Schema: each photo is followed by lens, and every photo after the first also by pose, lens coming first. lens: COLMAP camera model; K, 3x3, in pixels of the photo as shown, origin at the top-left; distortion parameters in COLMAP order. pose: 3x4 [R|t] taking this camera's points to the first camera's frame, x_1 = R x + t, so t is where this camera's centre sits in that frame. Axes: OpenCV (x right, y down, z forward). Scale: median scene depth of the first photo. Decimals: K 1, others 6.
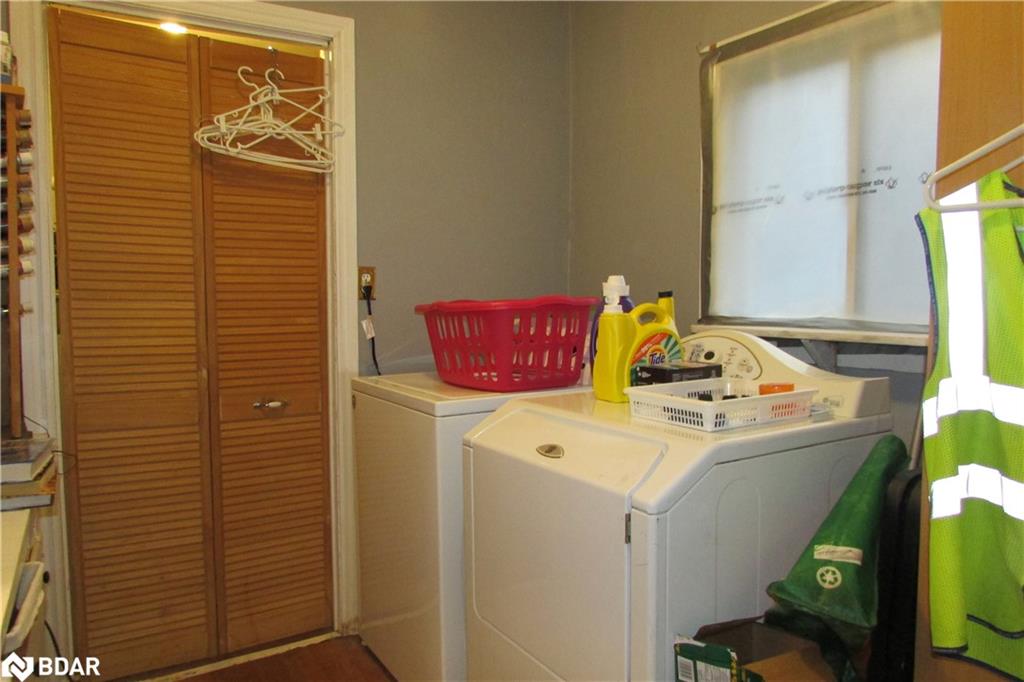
lens RADIAL K [[730.2, 0, 509.7], [0, 730.2, 340.5], [0, 0, 1]] dist [-0.035876, 0.017685]
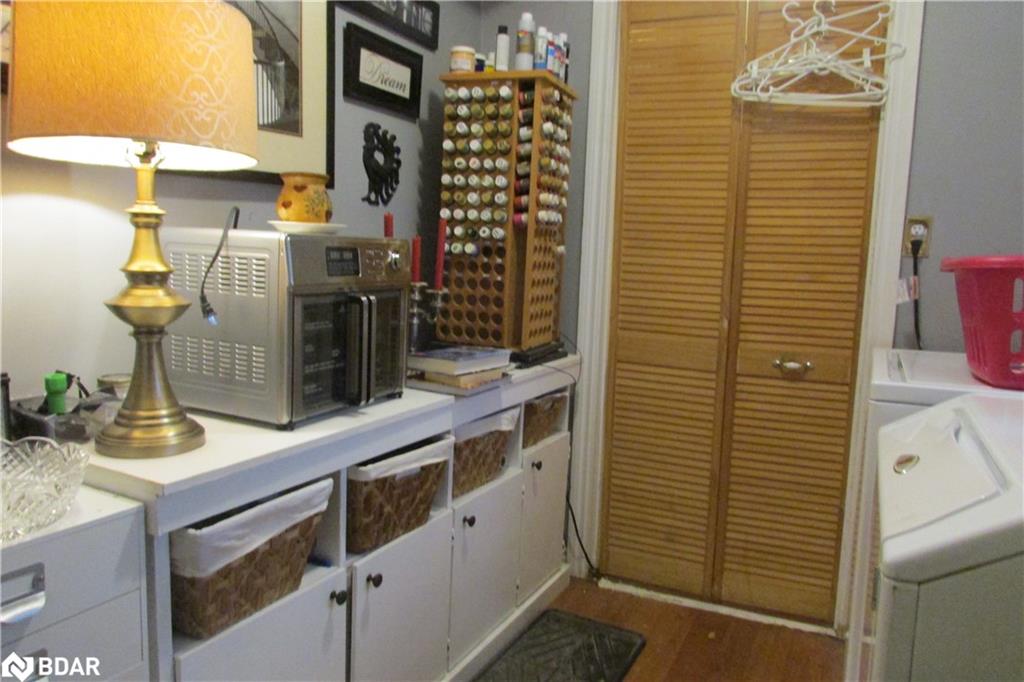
lens RADIAL K [[730.2, 0, 508.2], [0, 730.2, 341.1], [0, 0, 1]] dist [-0.035876, 0.017685]
pose [[0.526956, 0.123897, -0.840813, 0.272513], [-0.082945, 0.992091, 0.094206, -0.001396], [0.845835, 0.020099, 0.533065, 0.196969]]
